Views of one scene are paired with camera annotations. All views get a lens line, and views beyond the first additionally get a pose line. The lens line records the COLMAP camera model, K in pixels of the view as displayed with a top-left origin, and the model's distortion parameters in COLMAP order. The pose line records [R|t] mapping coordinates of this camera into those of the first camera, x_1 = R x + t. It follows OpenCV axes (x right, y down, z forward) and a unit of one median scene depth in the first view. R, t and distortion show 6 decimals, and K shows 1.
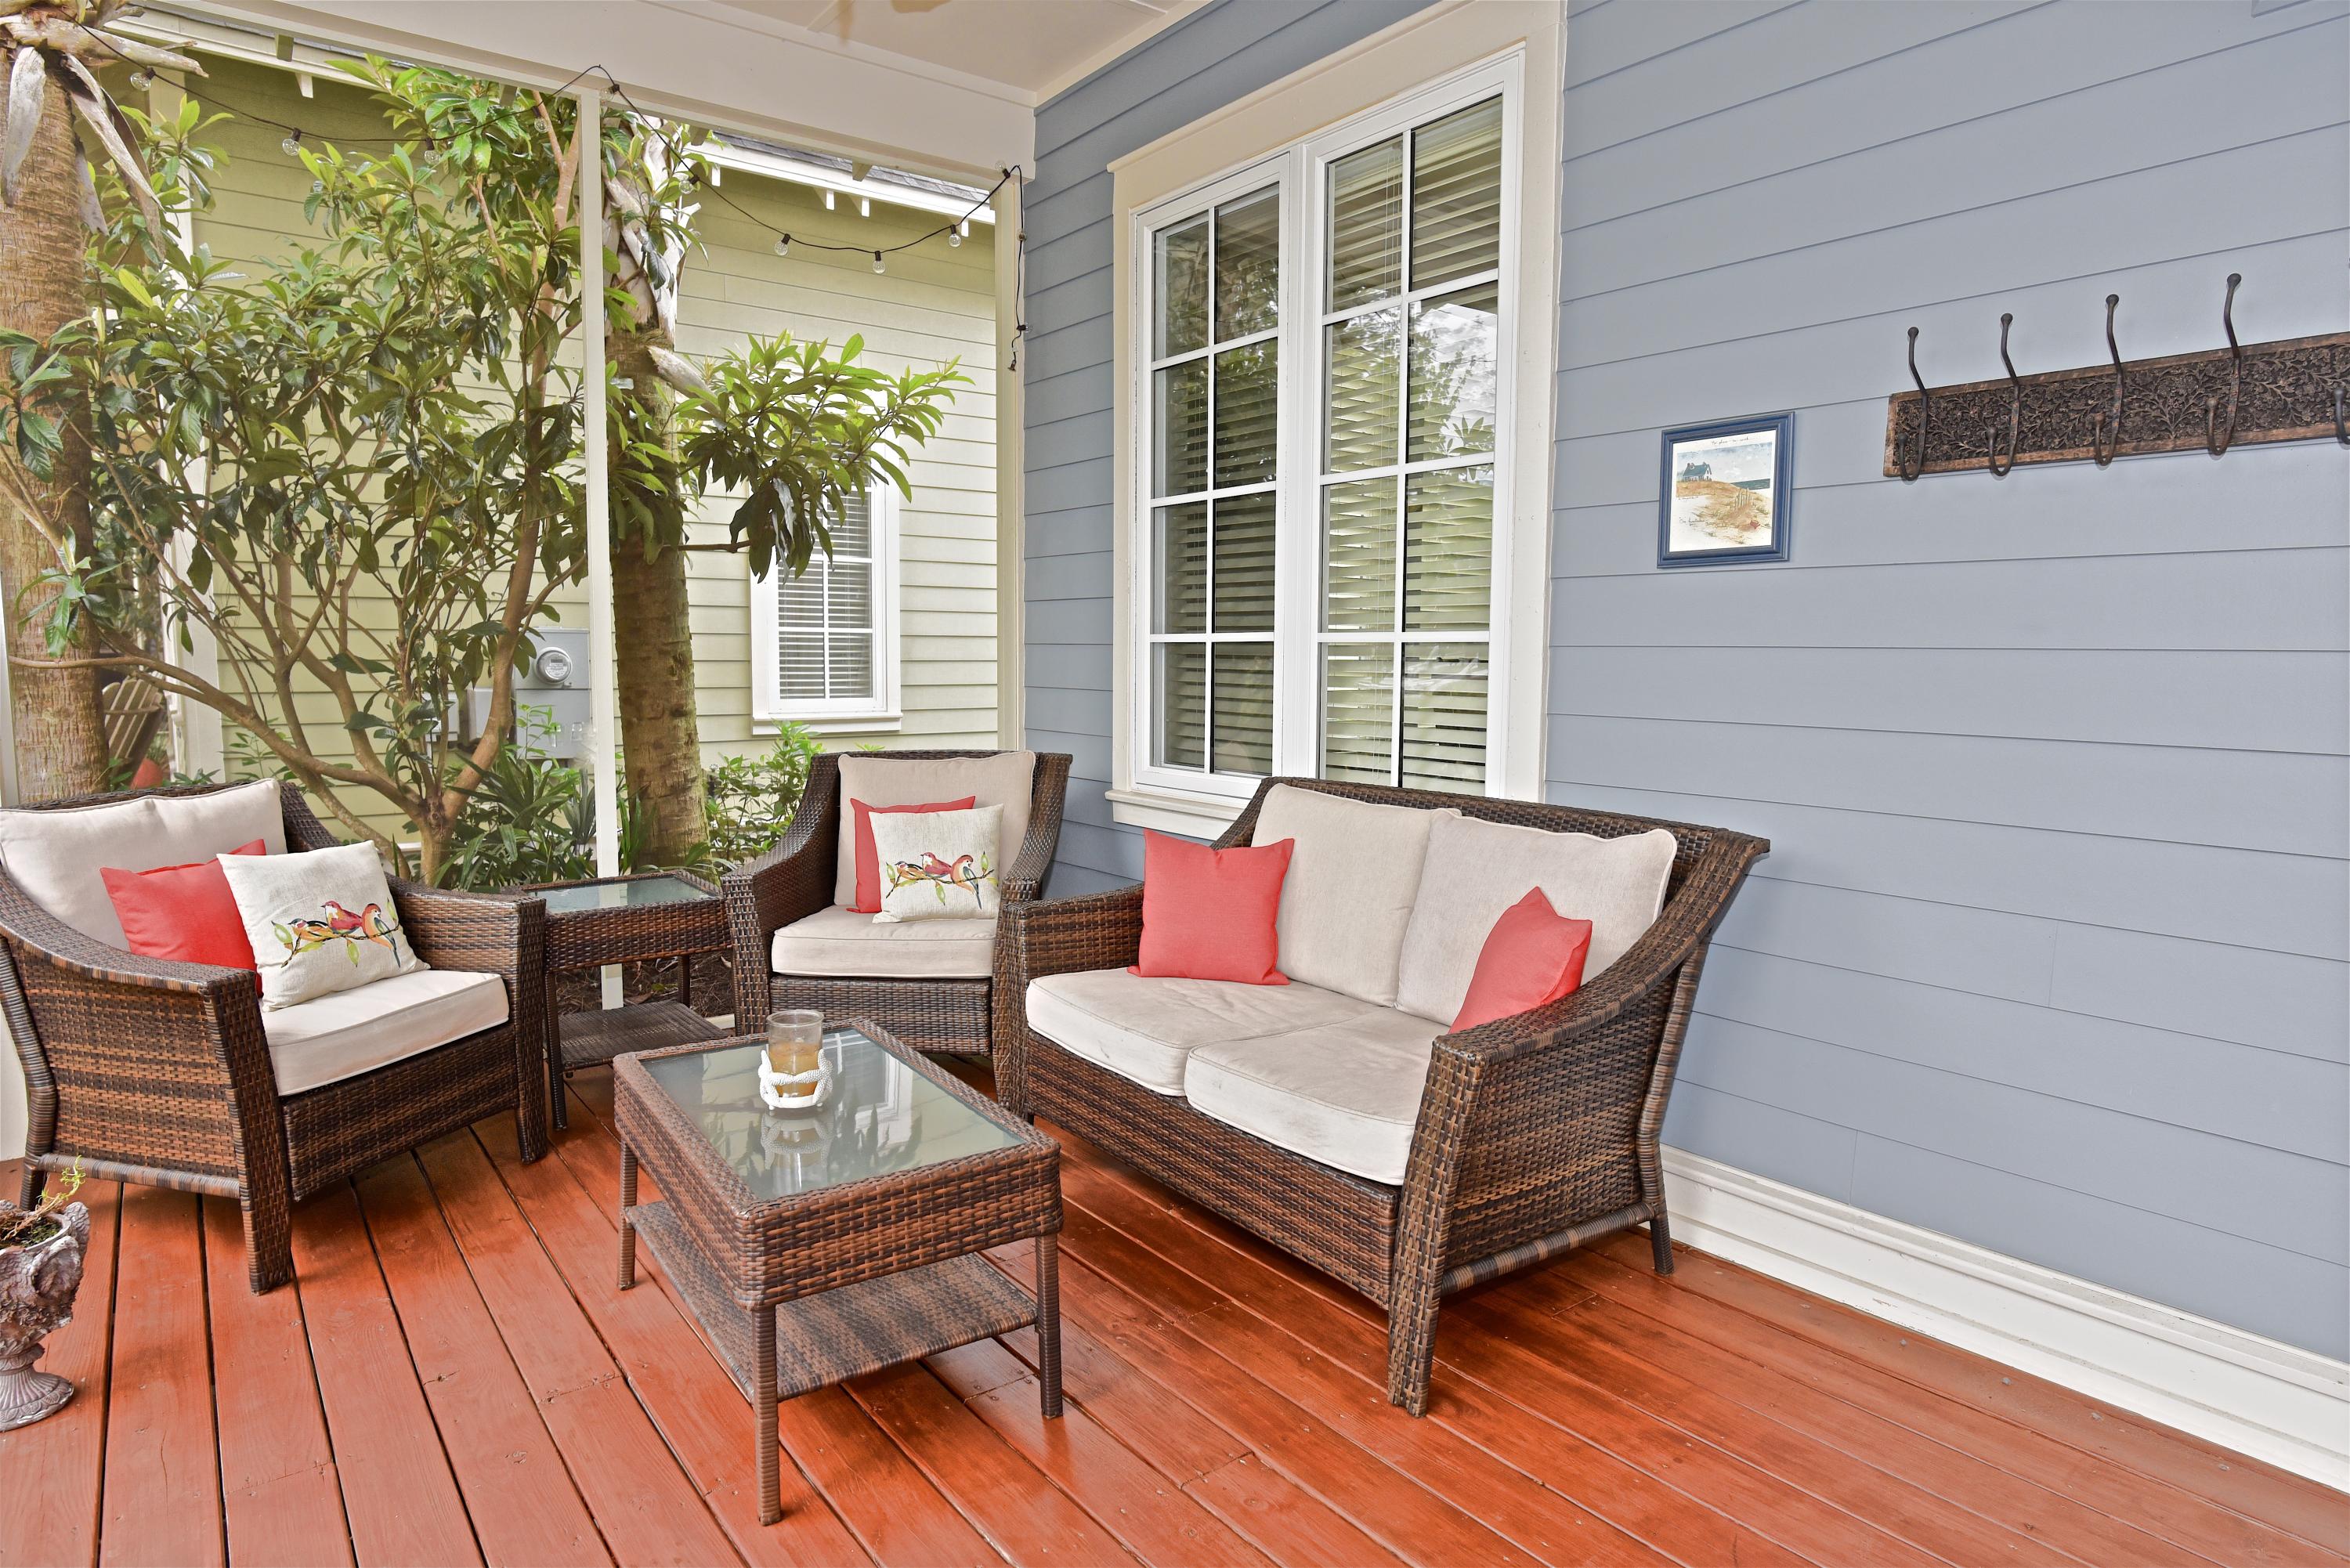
lens RADIAL K [[1364.1, 0, 1169.0], [0, 1364.1, 791.9], [0, 0, 1]] dist [-0.030584, 0.009185]
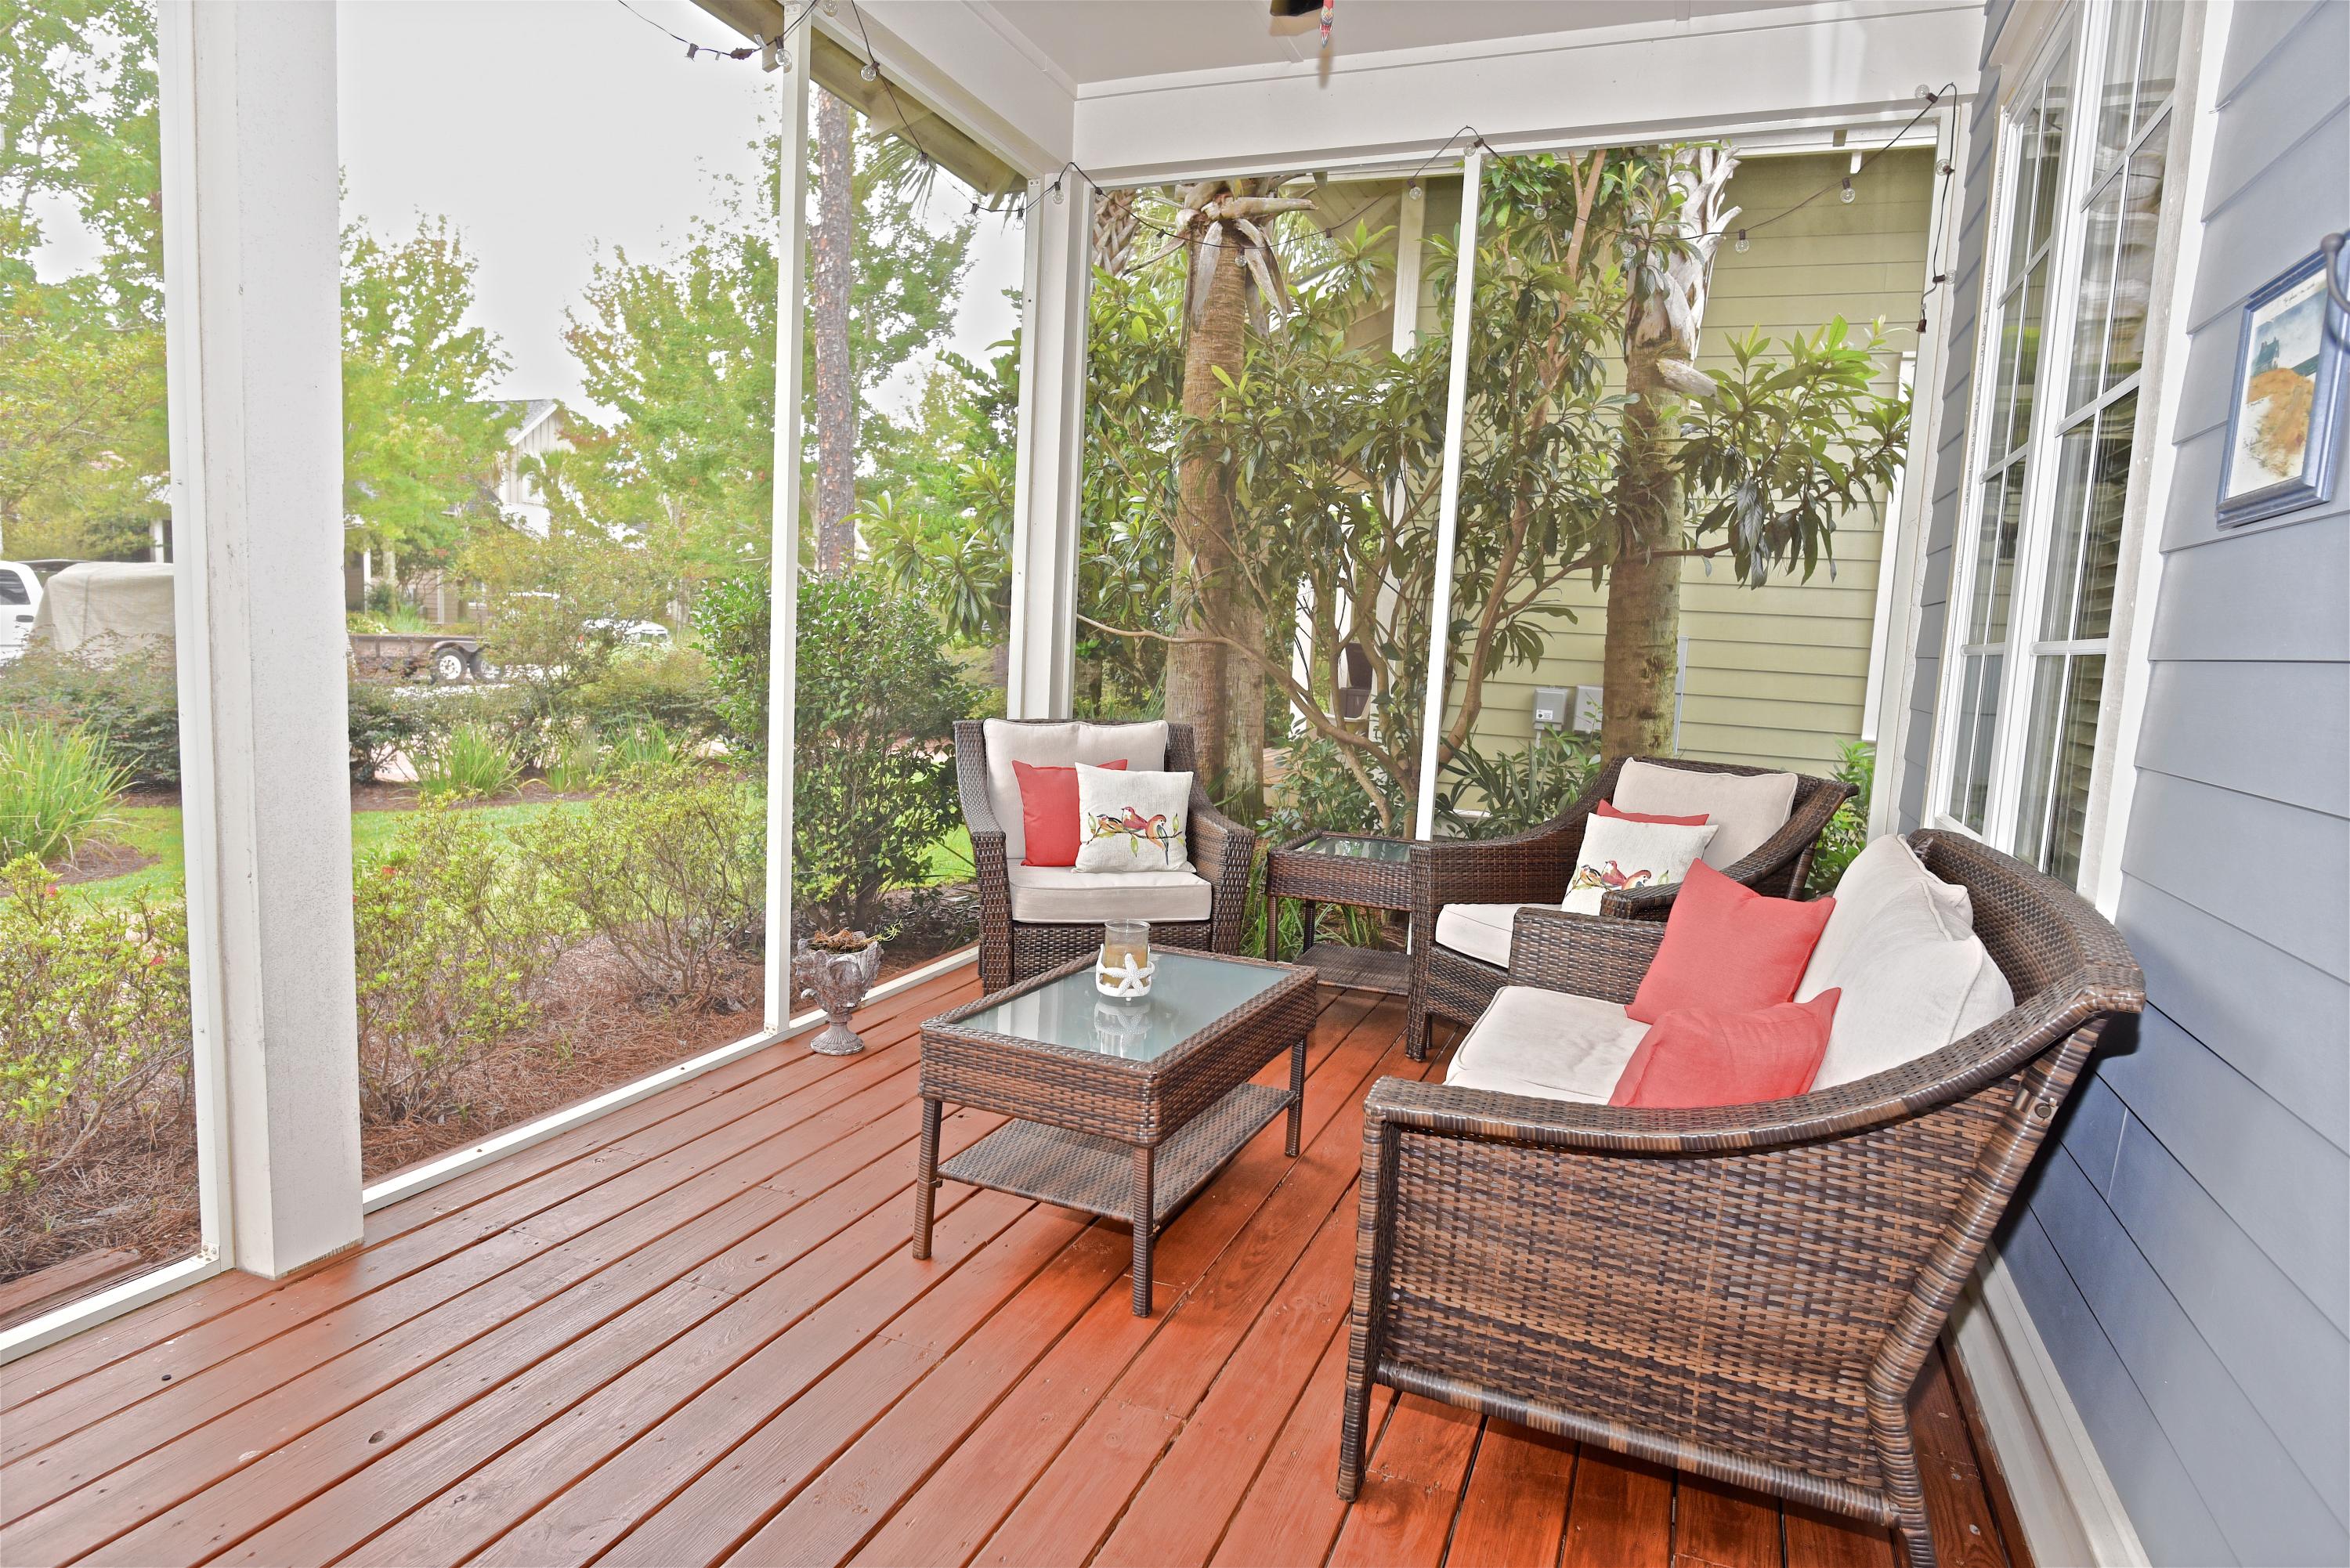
lens RADIAL K [[1364.1, 0, 1158.6], [0, 1364.1, 781.1], [0, 0, 1]] dist [-0.030584, 0.009185]
pose [[0.512245, 0.112801, -0.851399, 0.442172], [-0.133938, 0.989700, 0.050541, -0.015359], [0.848331, 0.088145, 0.522078, 0.215510]]
